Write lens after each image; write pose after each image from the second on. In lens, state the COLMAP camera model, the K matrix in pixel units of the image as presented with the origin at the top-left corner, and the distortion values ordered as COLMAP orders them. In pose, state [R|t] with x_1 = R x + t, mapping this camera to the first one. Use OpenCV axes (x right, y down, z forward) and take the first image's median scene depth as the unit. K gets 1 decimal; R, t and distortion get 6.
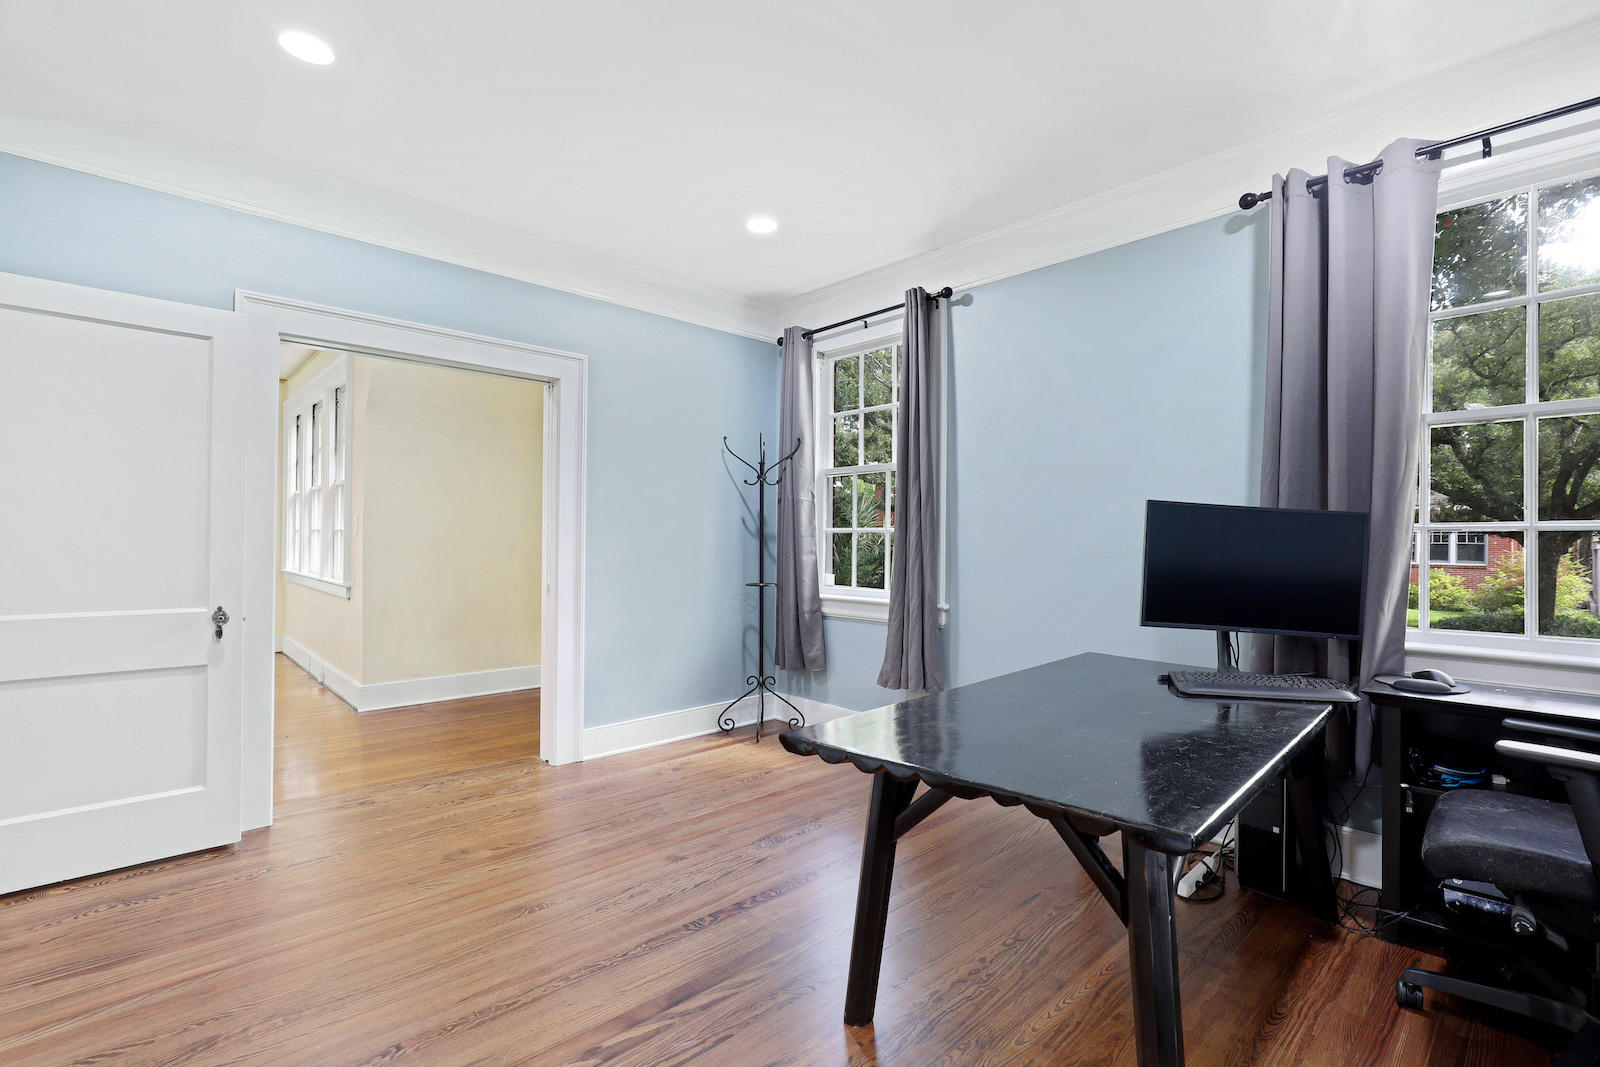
lens RADIAL K [[733.0, 0, 803.3], [0, 733.0, 535.2], [0, 0, 1]] dist [-0.000334, 0.000191]
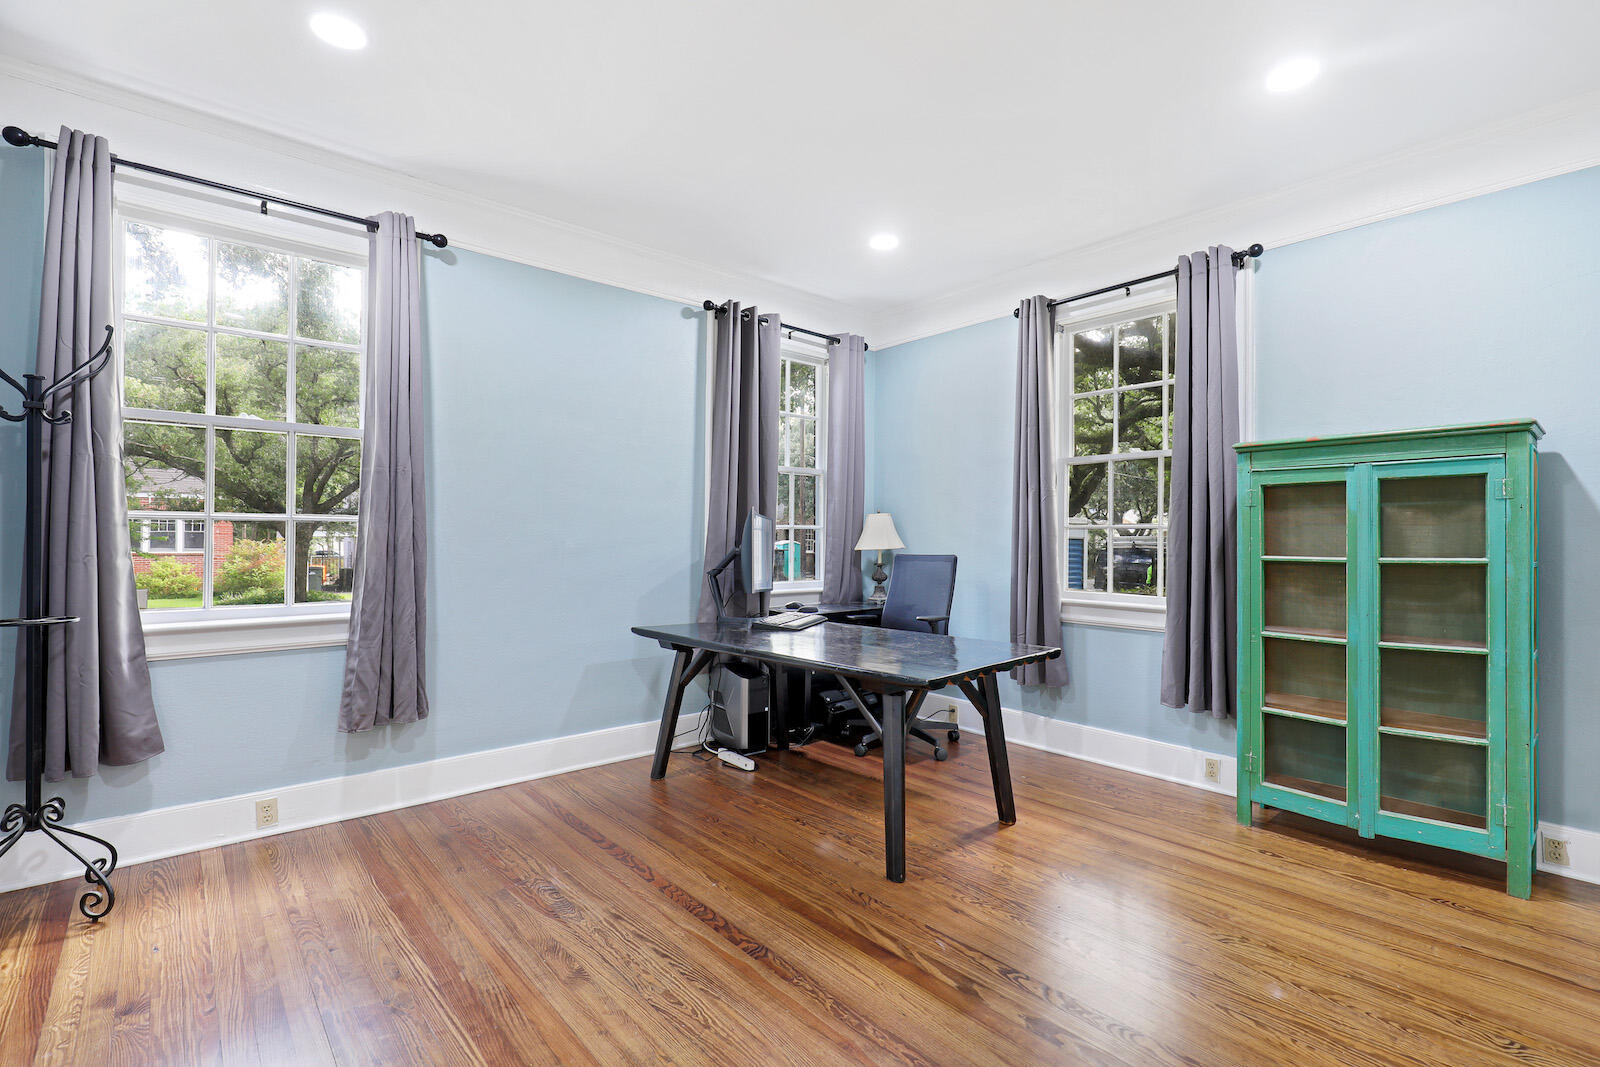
lens RADIAL K [[733.0, 0, 807.4], [0, 733.0, 533.2], [0, 0, 1]] dist [-0.000334, 0.000191]
pose [[0.031121, -0.002331, 0.999513, -0.680575], [-0.011670, 0.999928, 0.002695, -0.000146], [-0.999447, -0.011748, 0.031092, 0.581323]]
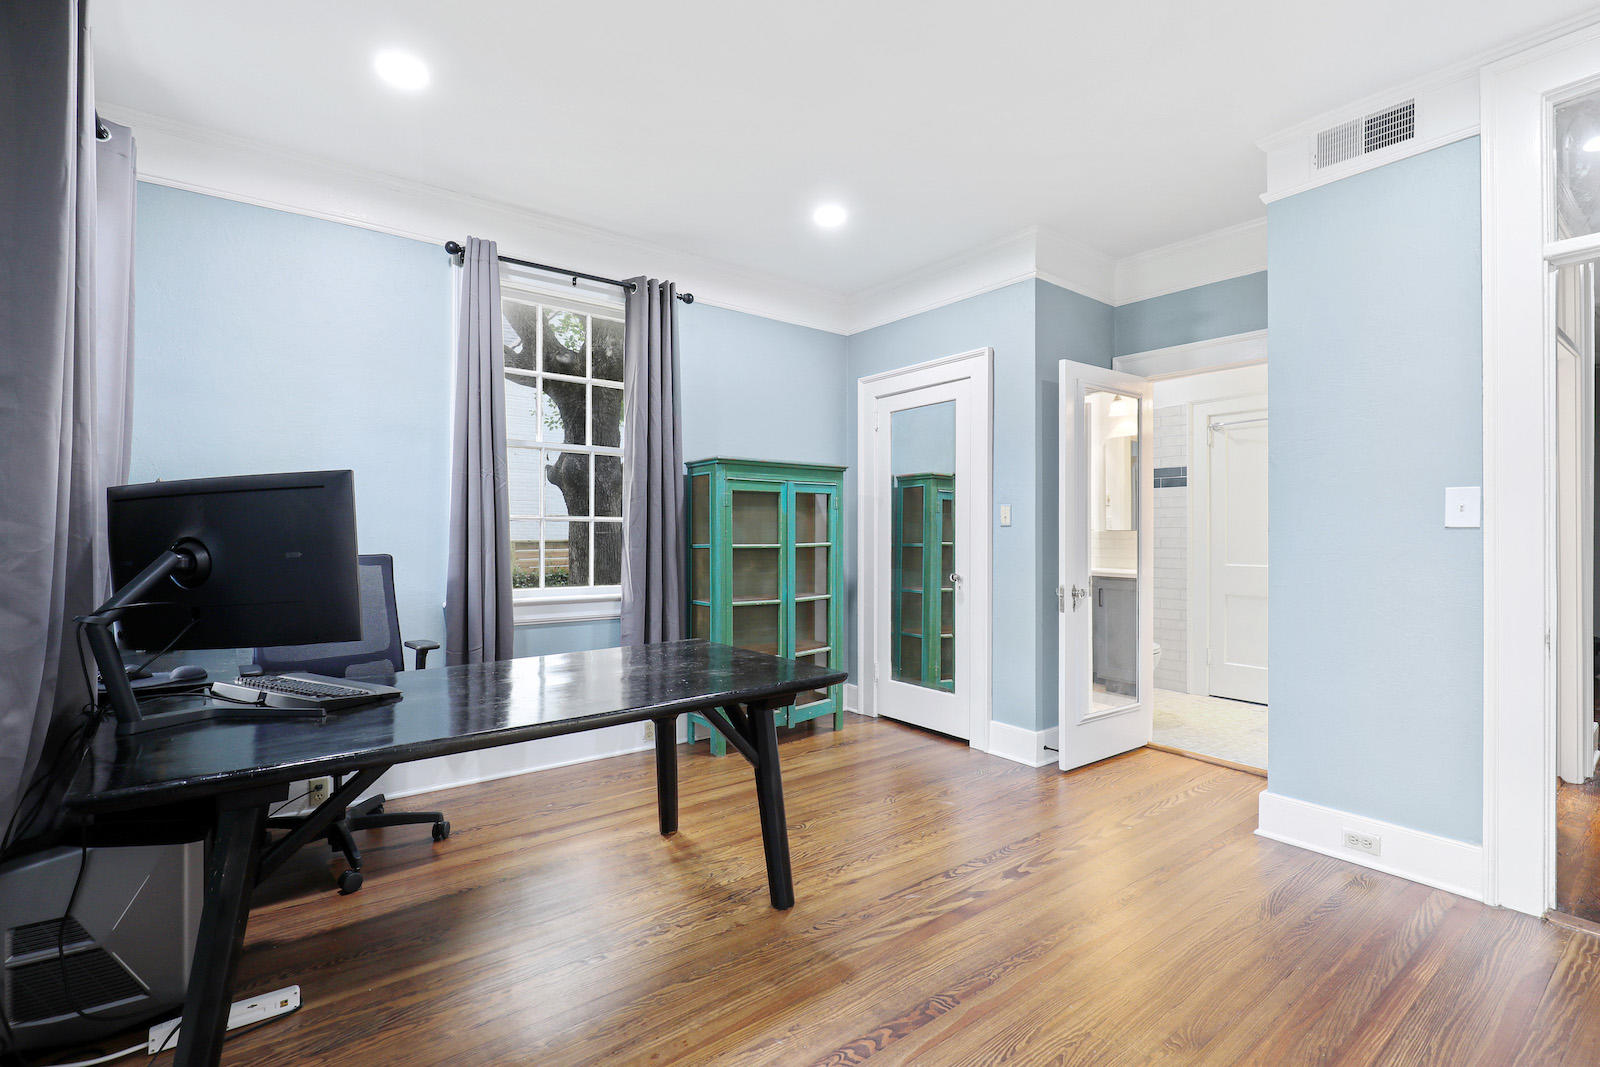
lens RADIAL K [[733.0, 0, 806.9], [0, 733.0, 534.1], [0, 0, 1]] dist [-0.000334, 0.000191]
pose [[-0.995264, -0.011310, 0.096546, -0.042514], [-0.011791, 0.999921, -0.004418, 0.009860], [-0.096489, -0.005535, -0.995319, 1.165330]]
